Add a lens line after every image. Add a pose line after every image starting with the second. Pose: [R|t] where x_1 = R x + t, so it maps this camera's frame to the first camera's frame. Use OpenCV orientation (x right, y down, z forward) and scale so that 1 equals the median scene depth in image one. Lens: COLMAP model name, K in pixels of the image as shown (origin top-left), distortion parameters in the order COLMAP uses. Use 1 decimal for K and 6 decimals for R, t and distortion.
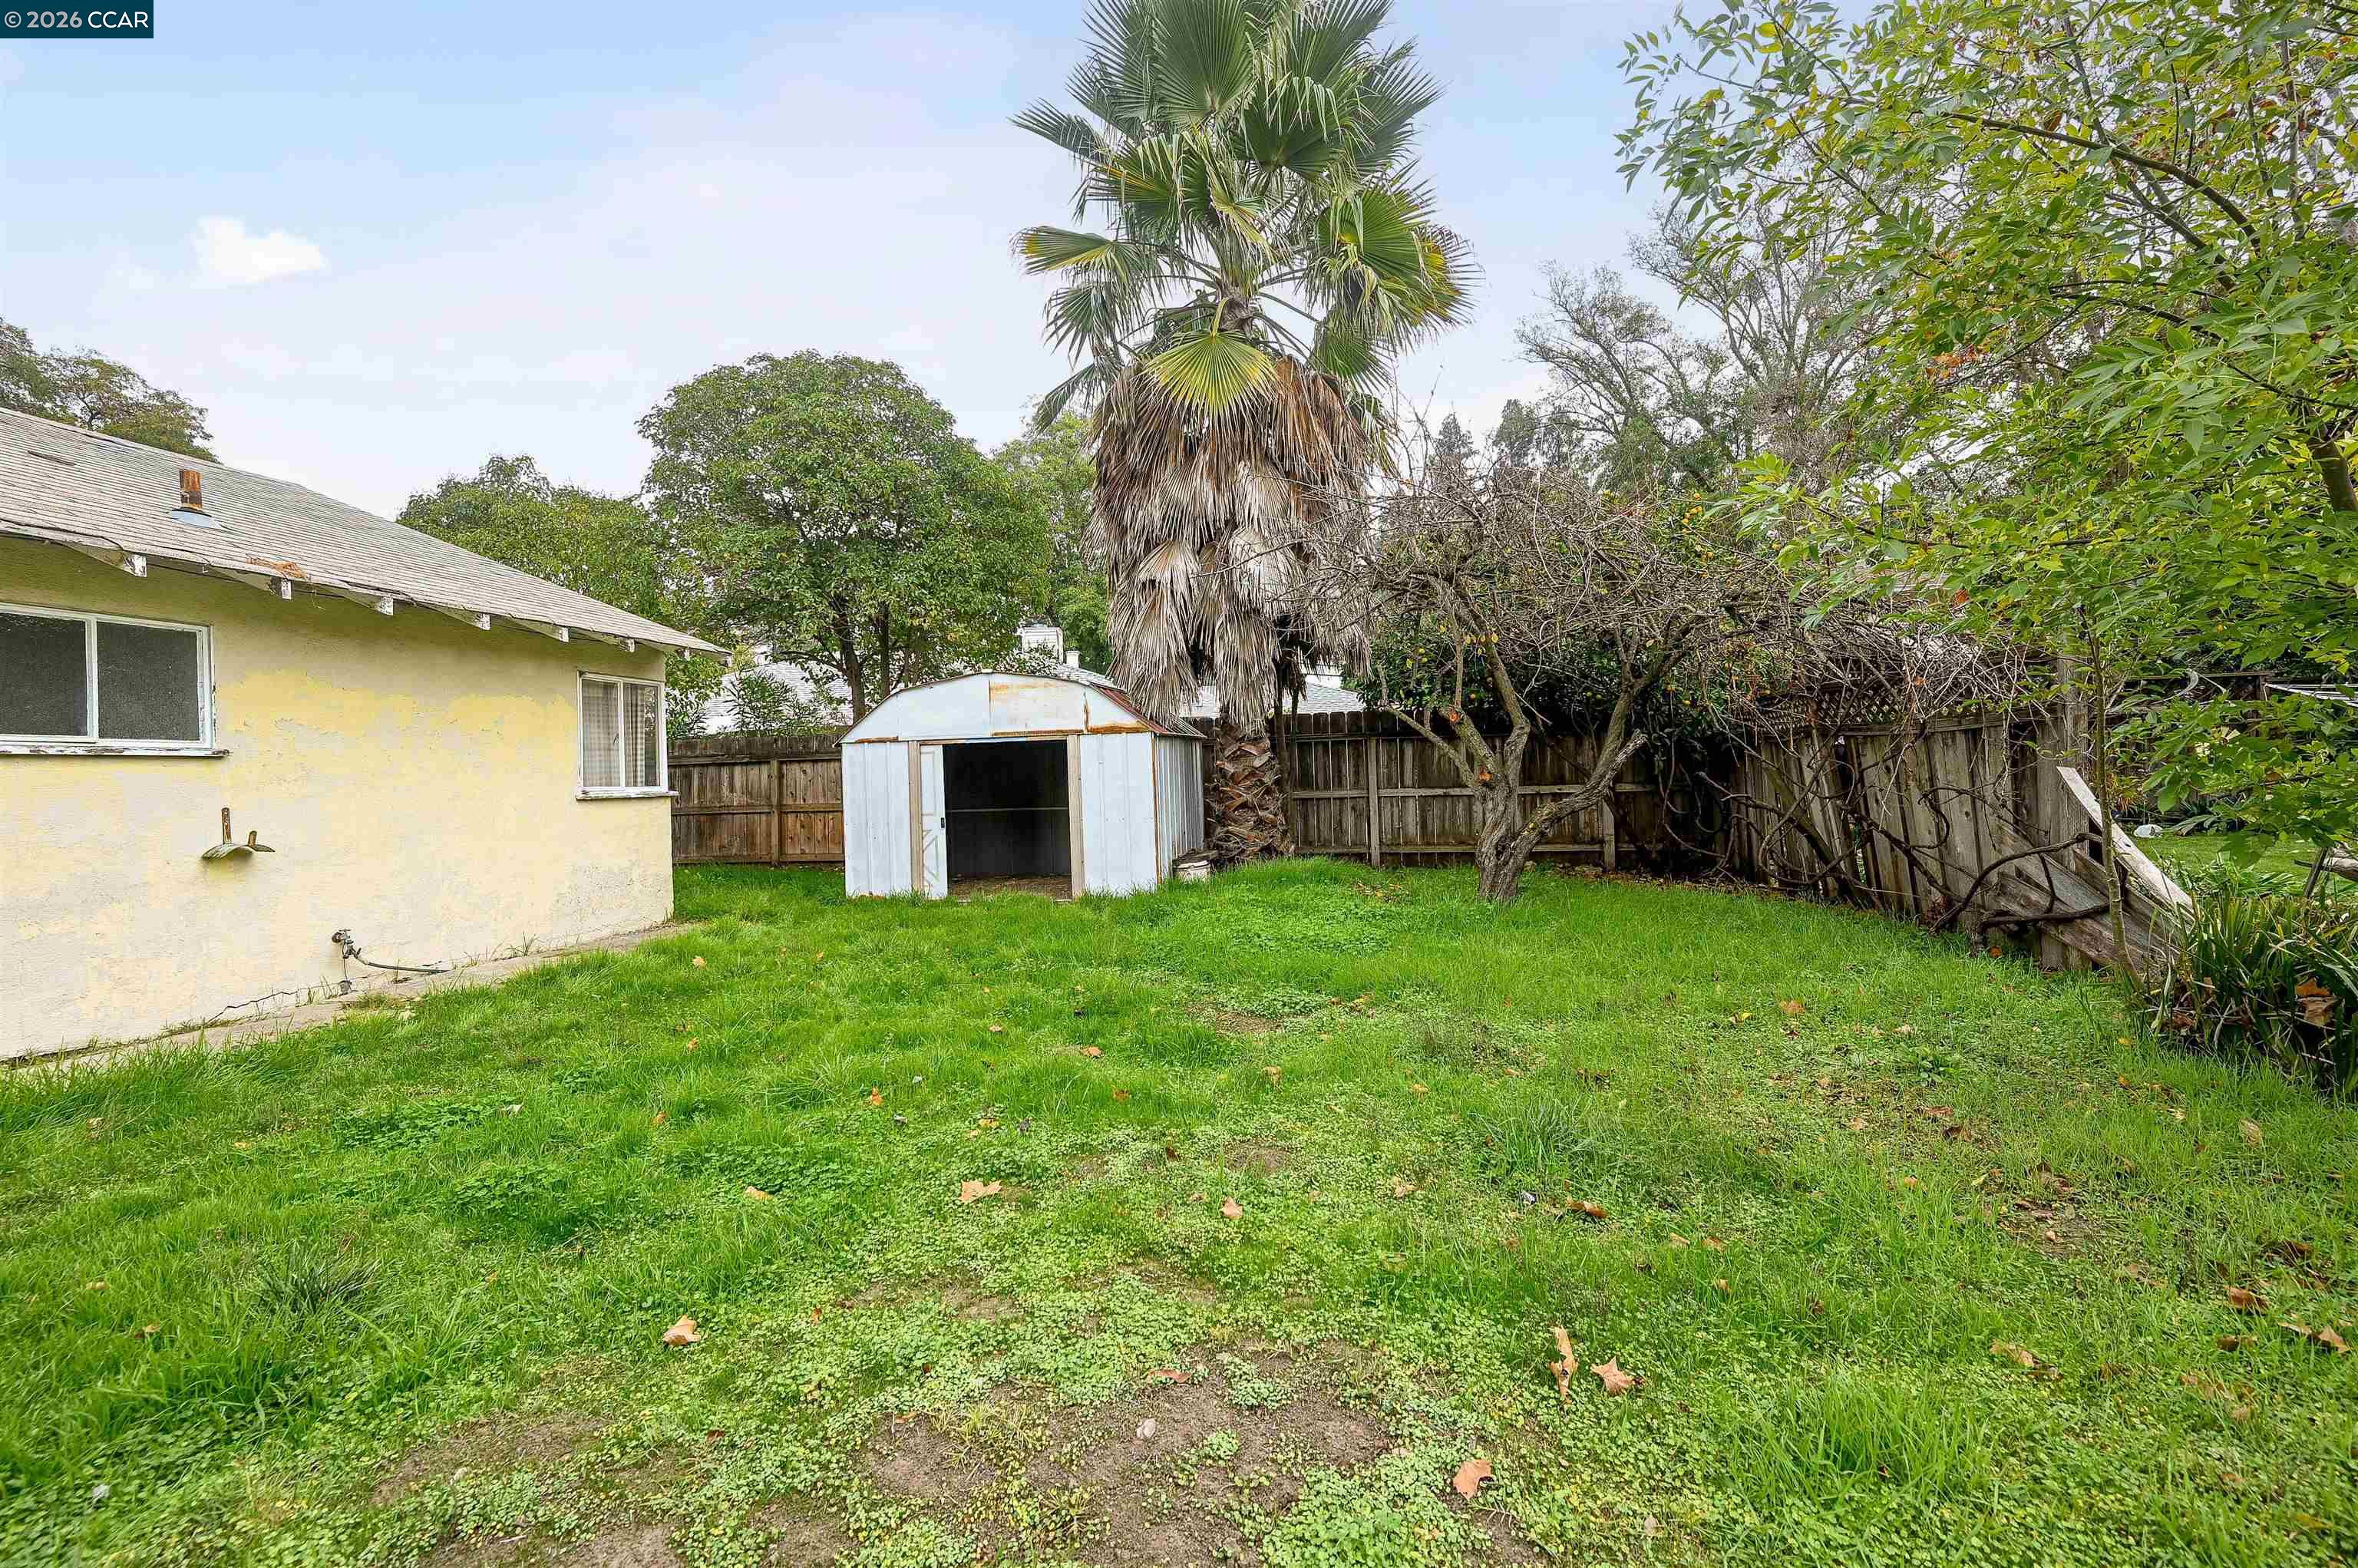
lens RADIAL K [[982.3, 0, 1176.0], [0, 982.3, 775.3], [0, 0, 1]] dist [0.000505, -0.000522]
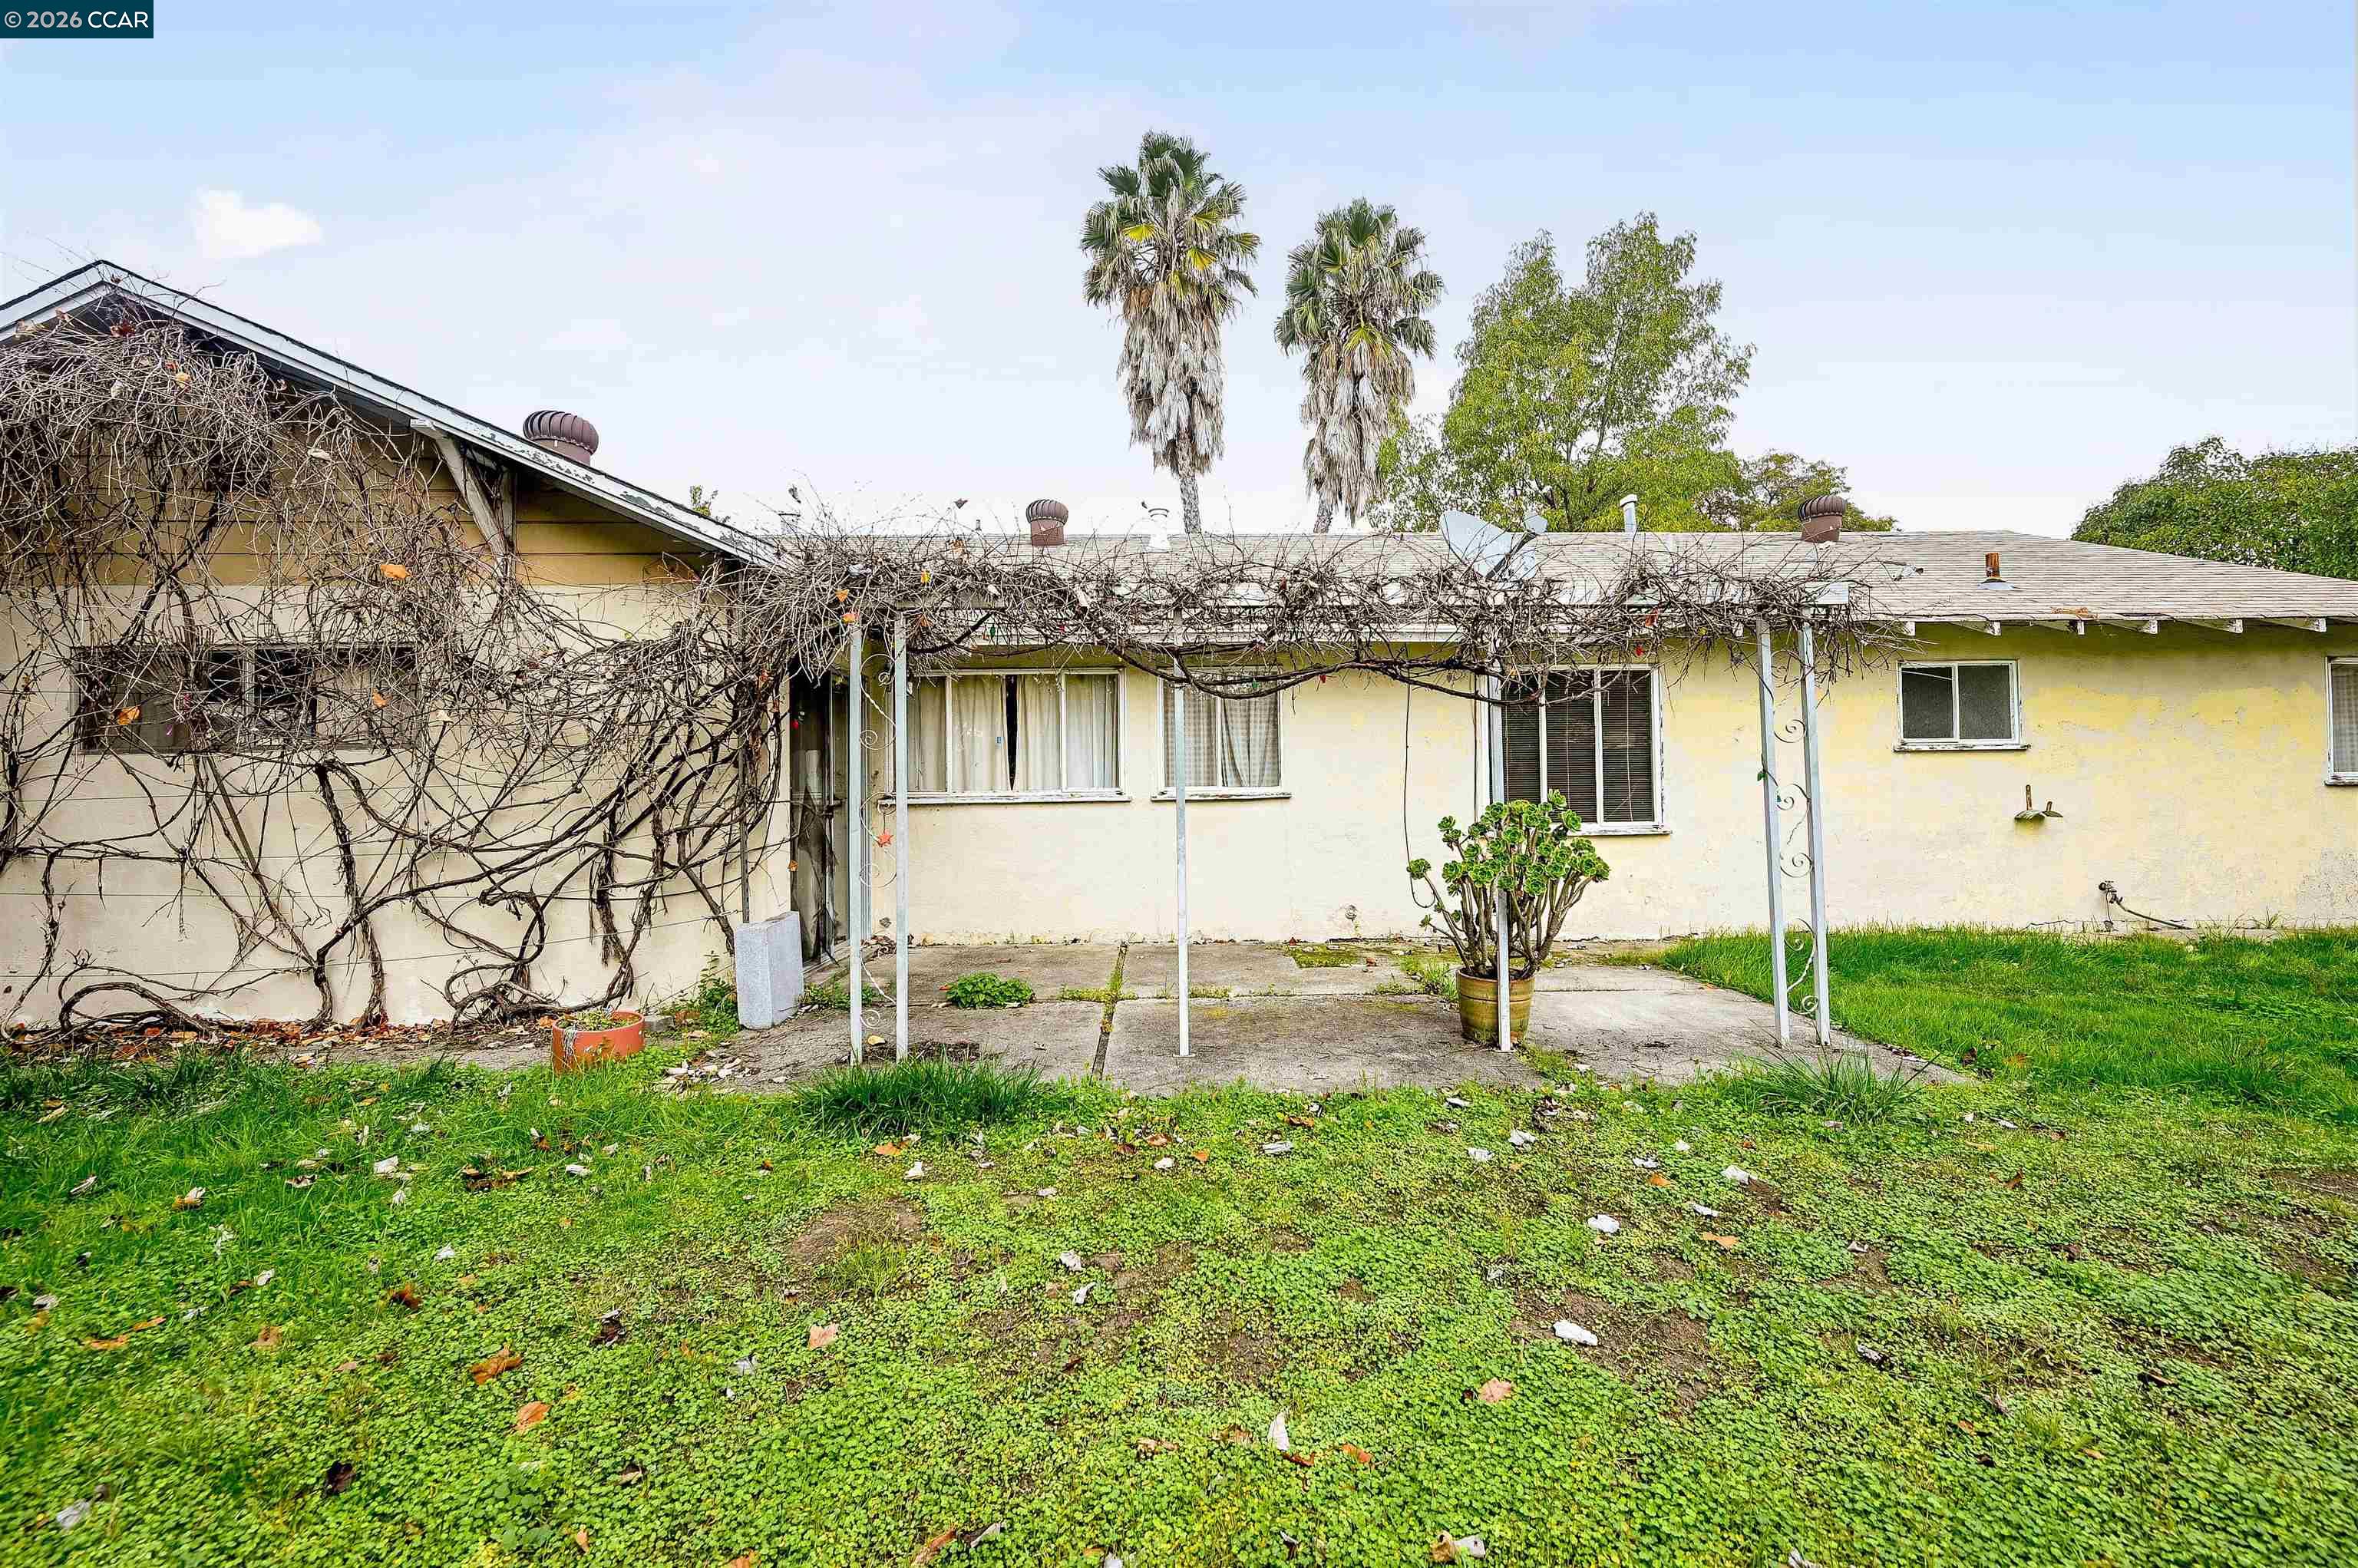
lens RADIAL K [[982.3, 0, 1194.3], [0, 982.3, 771.9], [0, 0, 1]] dist [0.000505, -0.000522]
pose [[0.223076, -0.001293, -0.974800, 0.095599], [0.005255, 0.999986, -0.000124, 0.004590], [0.974787, -0.005095, 0.223080, -0.303382]]
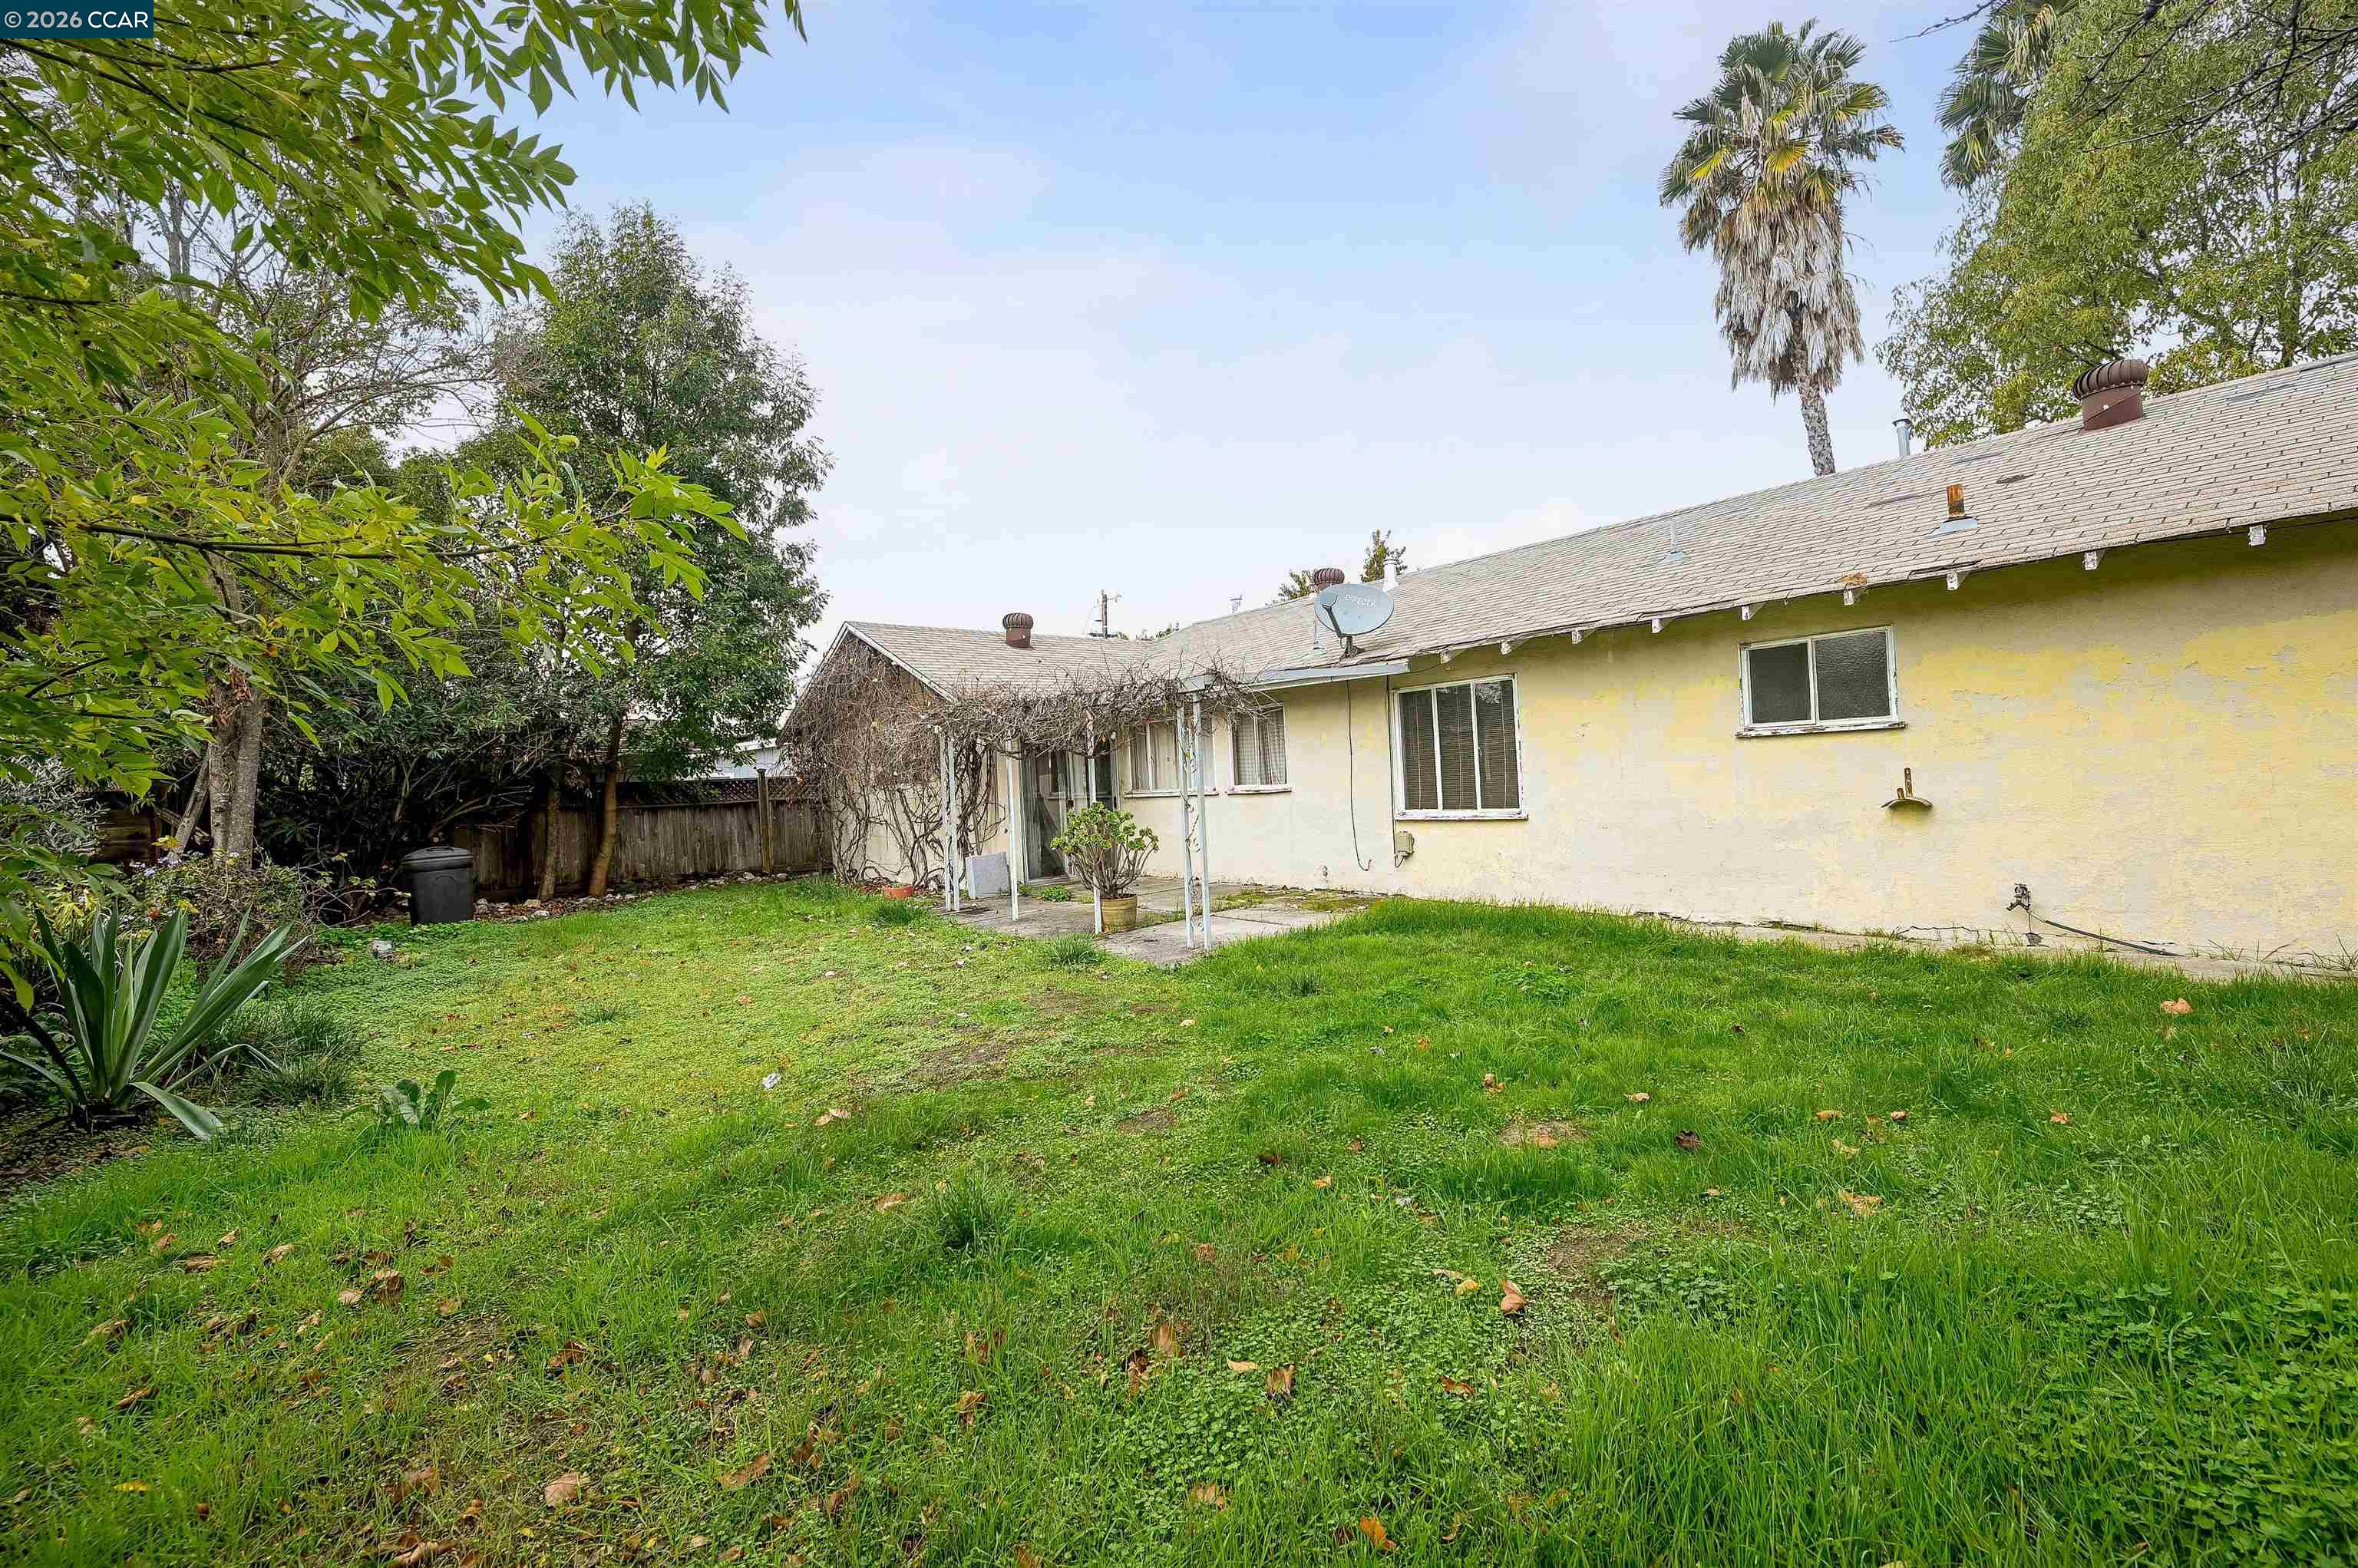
lens RADIAL K [[982.3, 0, 1183.8], [0, 982.3, 783.8], [0, 0, 1]] dist [0.000505, -0.000522]
pose [[-0.626568, 0.054443, -0.777463, 0.345172], [0.060887, 0.997928, 0.020812, -0.017201], [0.776984, -0.034298, -0.628585, 0.637932]]
